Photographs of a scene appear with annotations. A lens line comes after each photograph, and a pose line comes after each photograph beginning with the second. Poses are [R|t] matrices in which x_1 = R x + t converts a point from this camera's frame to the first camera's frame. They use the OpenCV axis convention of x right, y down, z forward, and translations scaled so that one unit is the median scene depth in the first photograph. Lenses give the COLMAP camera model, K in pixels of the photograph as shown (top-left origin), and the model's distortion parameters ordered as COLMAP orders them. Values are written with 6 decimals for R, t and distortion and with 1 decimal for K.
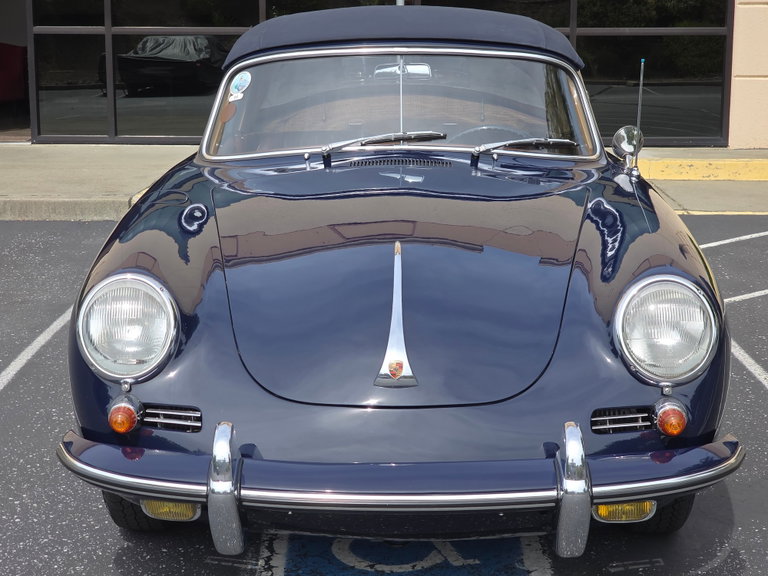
lens RADIAL K [[1545.3, 0, 384.0], [0, 1545.3, 288.0], [0, 0, 1]] dist [-0.157754, 0.160715]
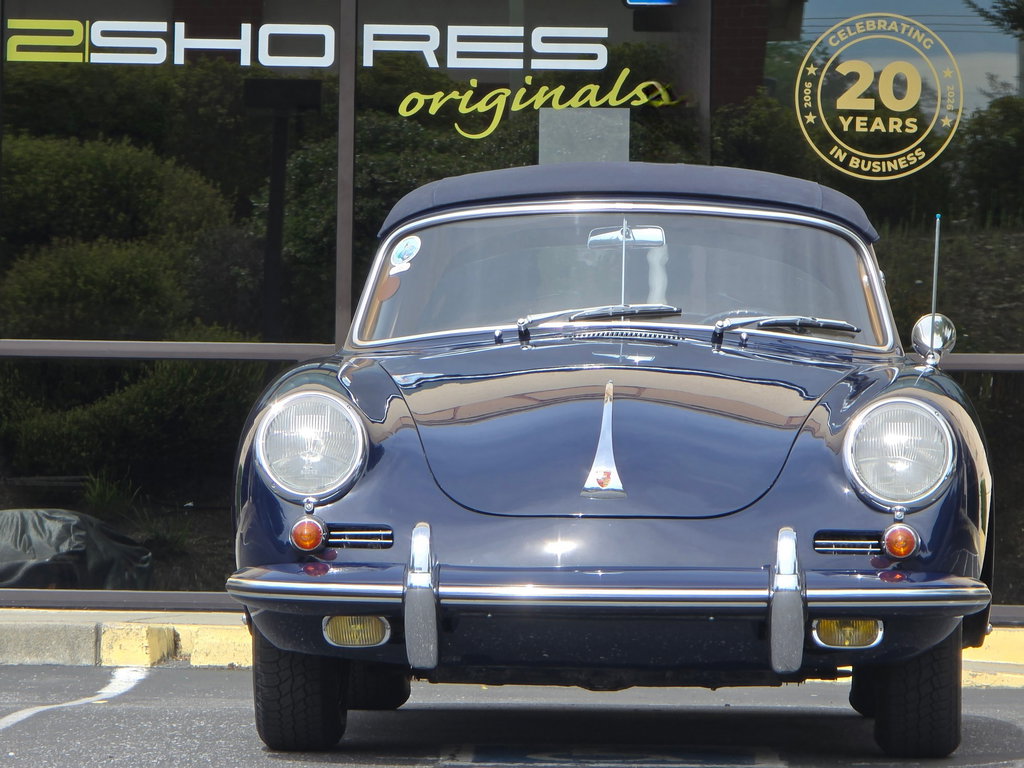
lens RADIAL K [[6868.8, 0, 512.0], [0, 6868.8, 384.0], [0, 0, 1]] dist [0.604242, -285.275161]
pose [[0.999659, 0.014340, -0.021823, 0.032131], [-0.018707, 0.976350, -0.215387, 0.682276], [0.018219, 0.215721, 0.976285, -2.352184]]
